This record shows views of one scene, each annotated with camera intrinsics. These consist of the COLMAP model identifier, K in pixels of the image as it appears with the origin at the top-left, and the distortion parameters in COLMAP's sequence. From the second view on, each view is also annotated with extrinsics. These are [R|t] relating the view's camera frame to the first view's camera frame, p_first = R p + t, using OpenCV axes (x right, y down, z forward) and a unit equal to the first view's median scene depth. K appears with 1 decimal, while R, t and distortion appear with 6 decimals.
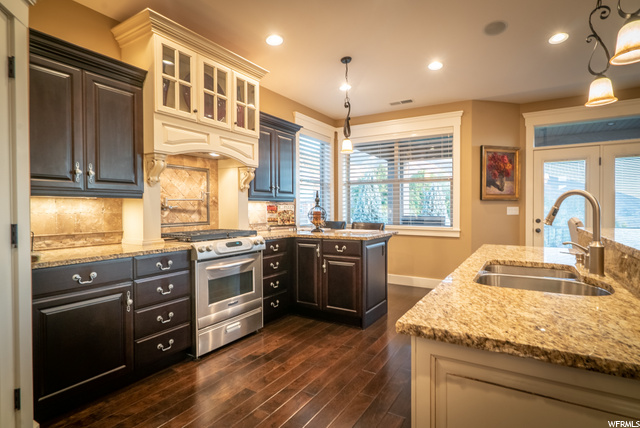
lens RADIAL K [[342.6, 0, 336.5], [0, 342.6, 212.4], [0, 0, 1]] dist [0.000608, 0.000364]
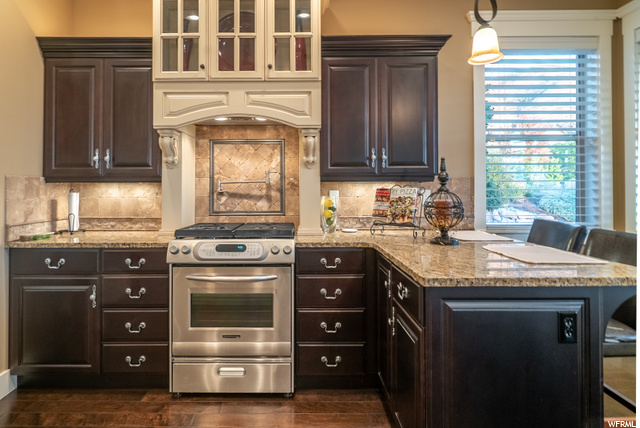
lens RADIAL K [[373.8, 0, 289.7], [0, 373.8, 185.4], [0, 0, 1]] dist [-0.003509, -0.000401]
pose [[0.477530, -0.009170, -0.878568, 0.356484], [-0.009112, 0.999840, -0.015389, -0.017234], [0.878568, 0.015355, 0.477370, 0.674216]]
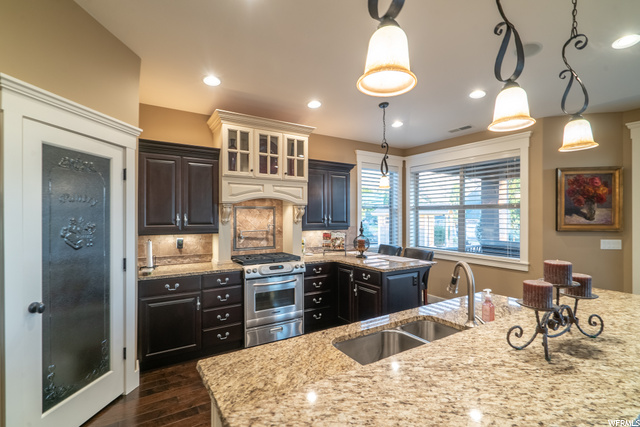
lens RADIAL K [[312.6, 0, 308.3], [0, 312.6, 213.5], [0, 0, 1]] dist [0.000287, -0.000157]
pose [[0.871726, -0.001077, -0.489993, 0.358981], [-0.006194, 0.999893, -0.013218, -0.090457], [0.489955, 0.014557, 0.871626, 0.003756]]
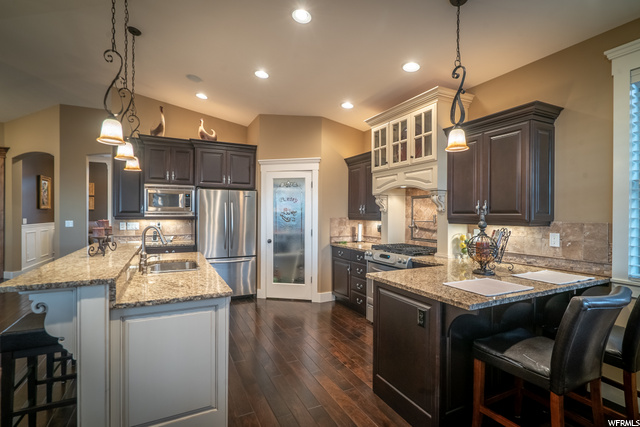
lens RADIAL K [[289.3, 0, 303.1], [0, 289.3, 214.3], [0, 0, 1]] dist [0.000221, 0.000023]
pose [[-0.585494, 0.005244, -0.810660, 0.709932], [-0.007976, 0.999893, 0.012229, -0.072771], [0.810638, 0.013626, -0.585389, 1.253270]]
